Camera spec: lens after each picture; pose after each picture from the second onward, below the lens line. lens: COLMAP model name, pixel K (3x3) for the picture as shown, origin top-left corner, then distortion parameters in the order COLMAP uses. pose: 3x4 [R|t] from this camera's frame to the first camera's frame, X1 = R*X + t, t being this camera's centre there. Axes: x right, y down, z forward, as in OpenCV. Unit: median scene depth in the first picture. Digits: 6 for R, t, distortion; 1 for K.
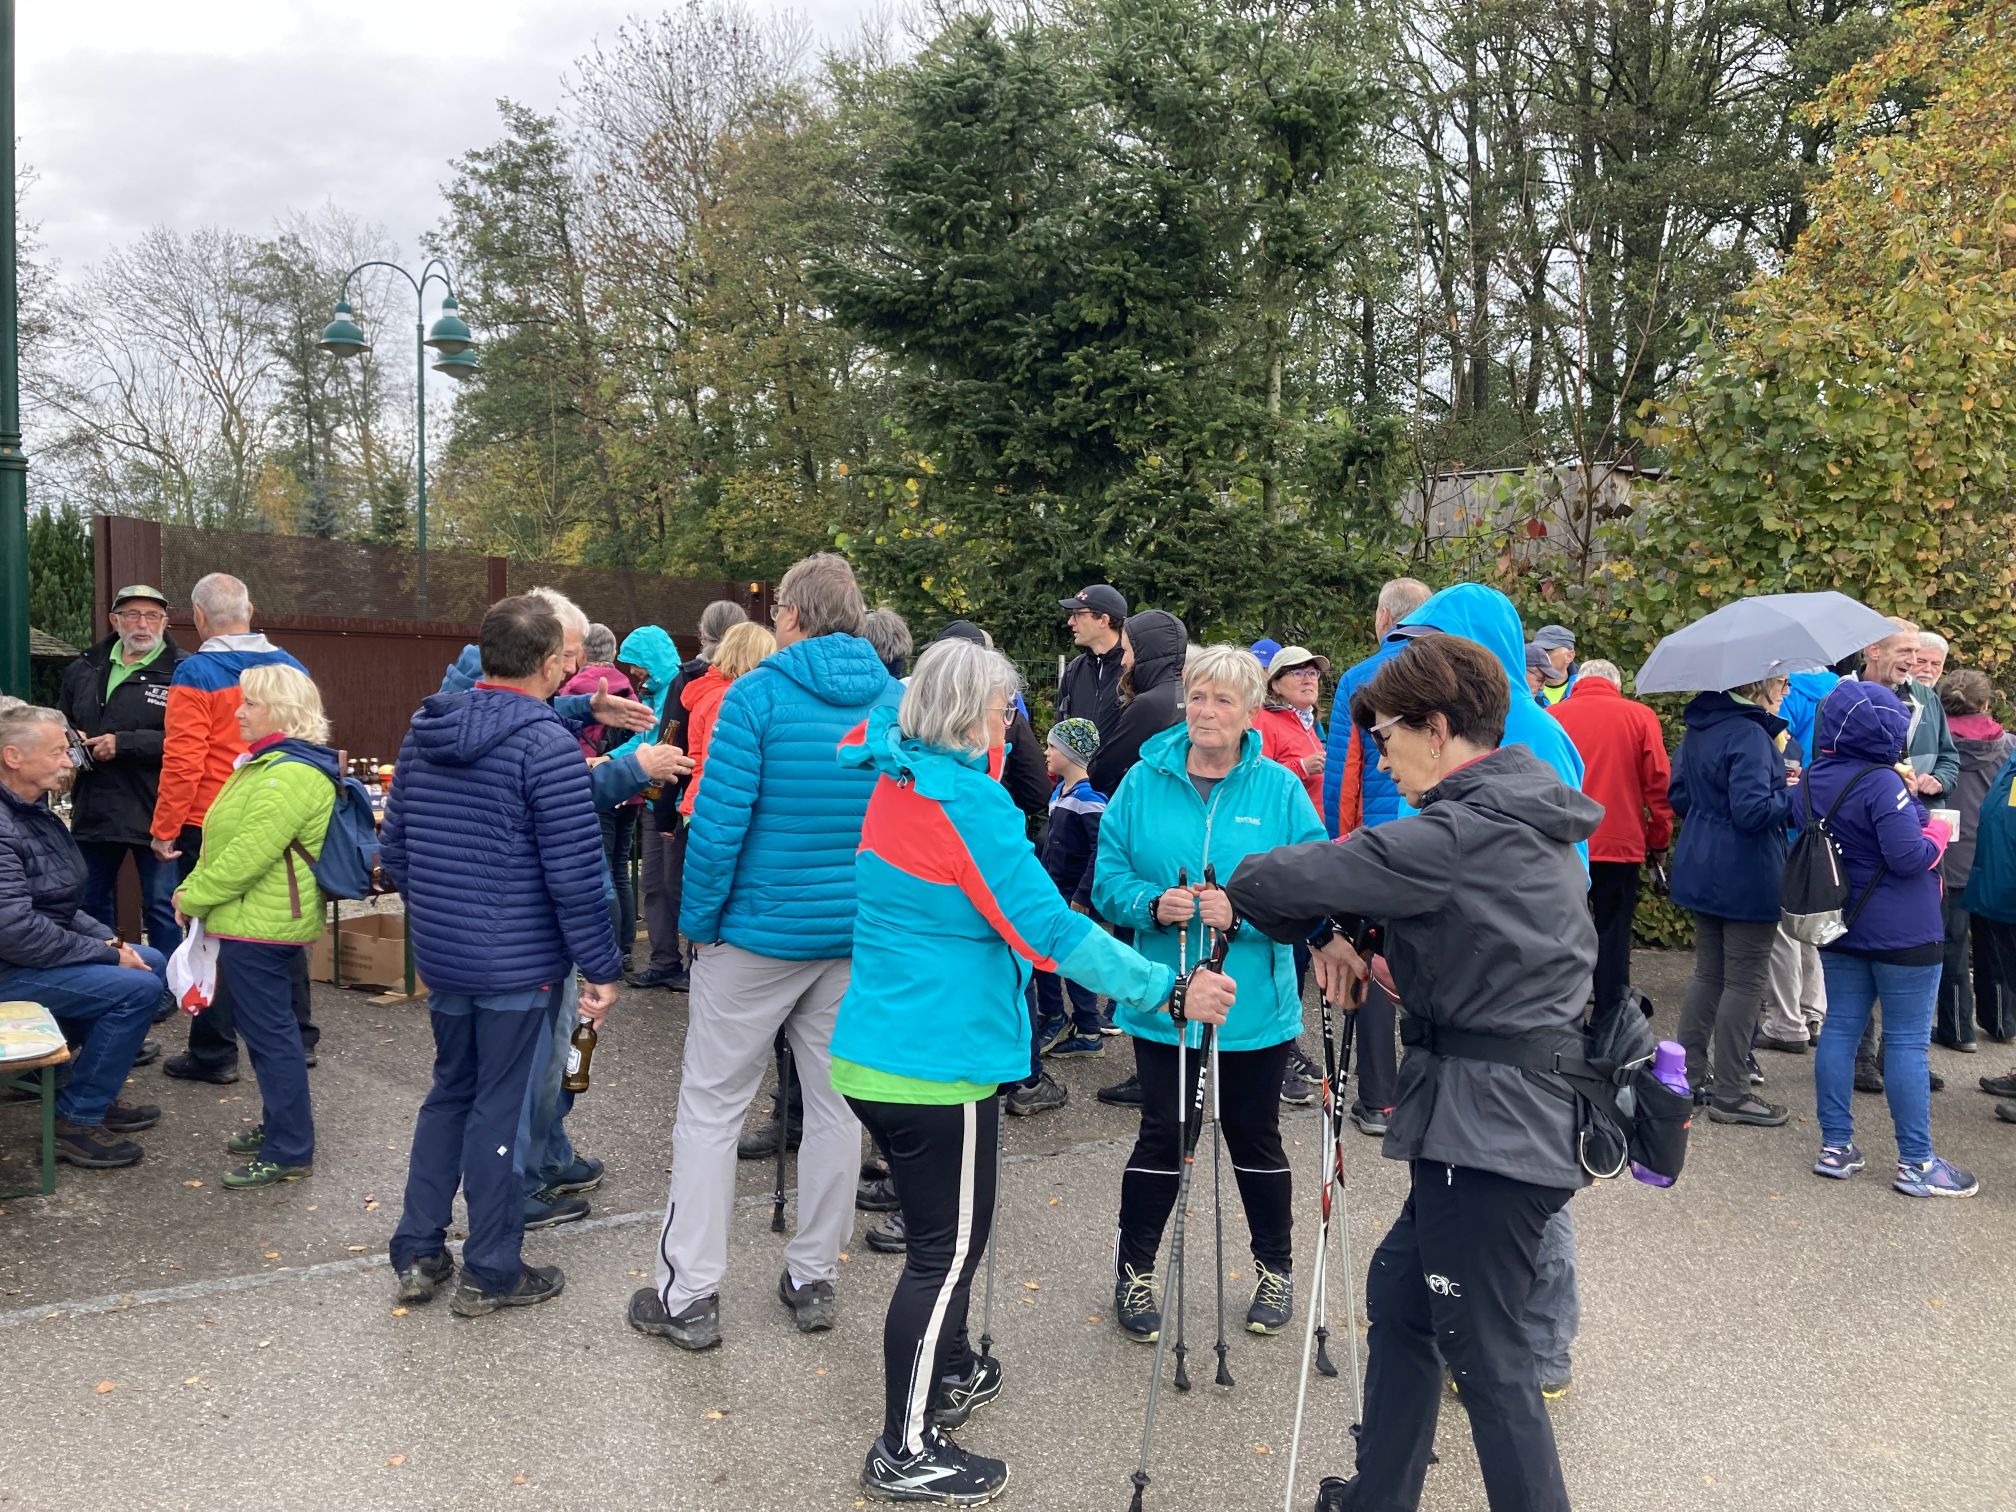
lens RADIAL K [[1670.9, 0, 1008.0], [0, 1670.9, 756.0], [0, 0, 1]] dist [0.022691, -0.006077]
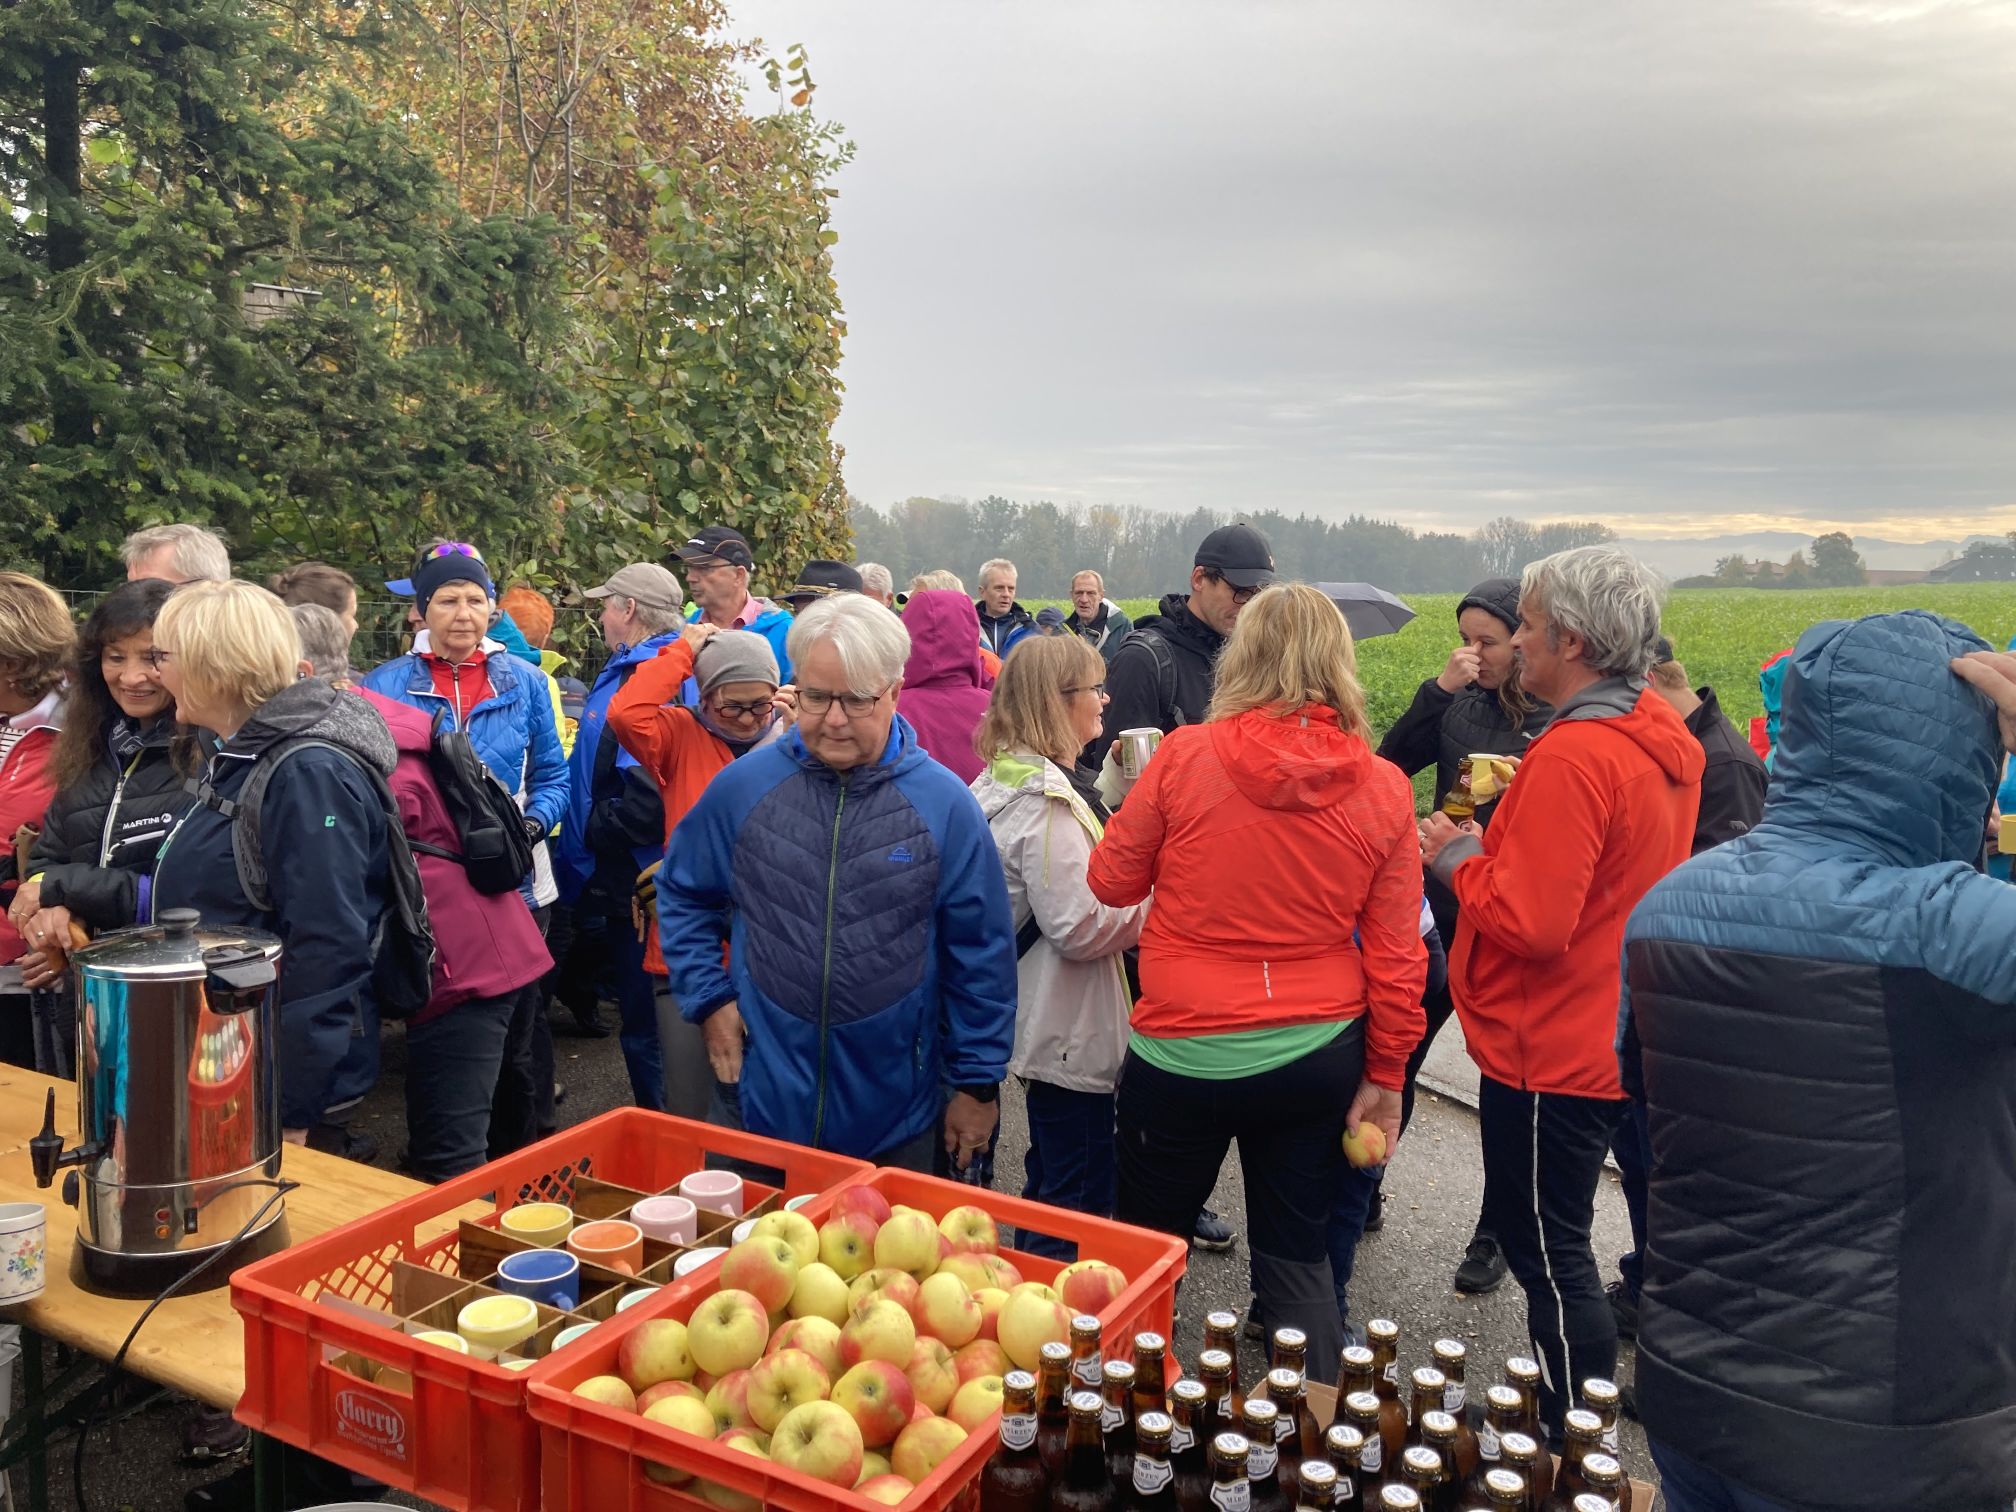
lens RADIAL K [[1663.3, 0, 1018.3], [0, 1663.3, 742.6], [0, 0, 1]] dist [0.015456, 0.010132]
pose [[0.089298, -0.106527, 0.990292, -0.389910], [0.022117, 0.994231, 0.104956, -0.055152], [-0.995759, 0.012530, 0.091139, 0.684286]]
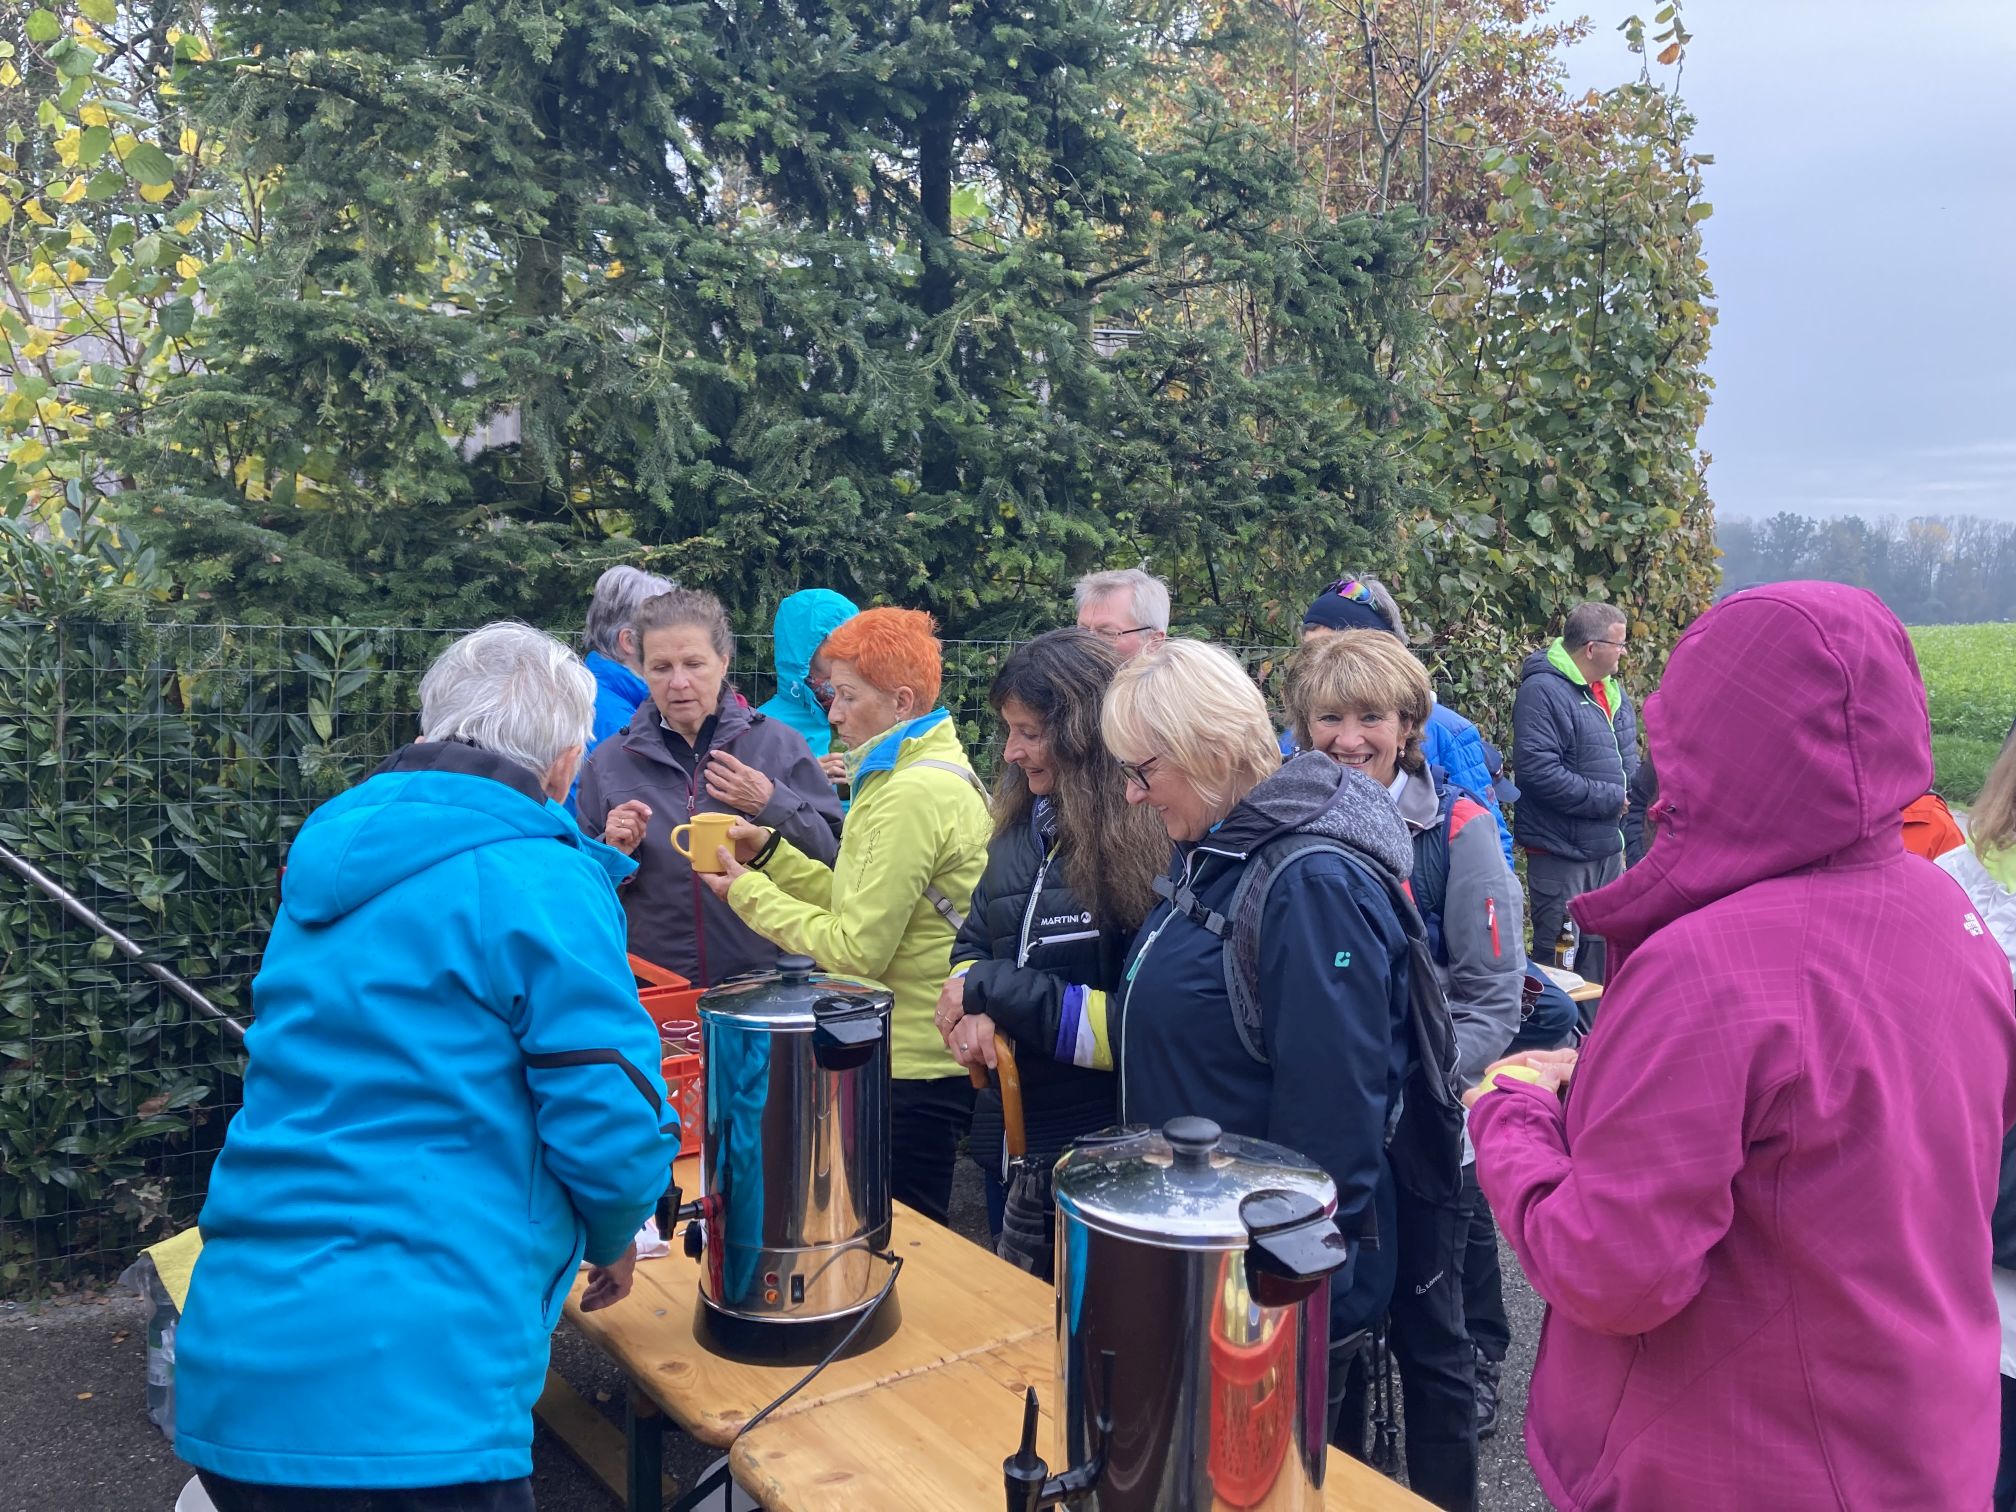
lens RADIAL K [[1659.3, 0, 1008.0], [0, 1659.3, 756.0], [0, 0, 1]] dist [0.098393, -0.354862]
pose [[0.512353, -0.091179, 0.853921, -0.326714], [0.041925, 0.995818, 0.081176, -0.058716], [-0.857751, -0.005790, 0.514032, 0.739924]]
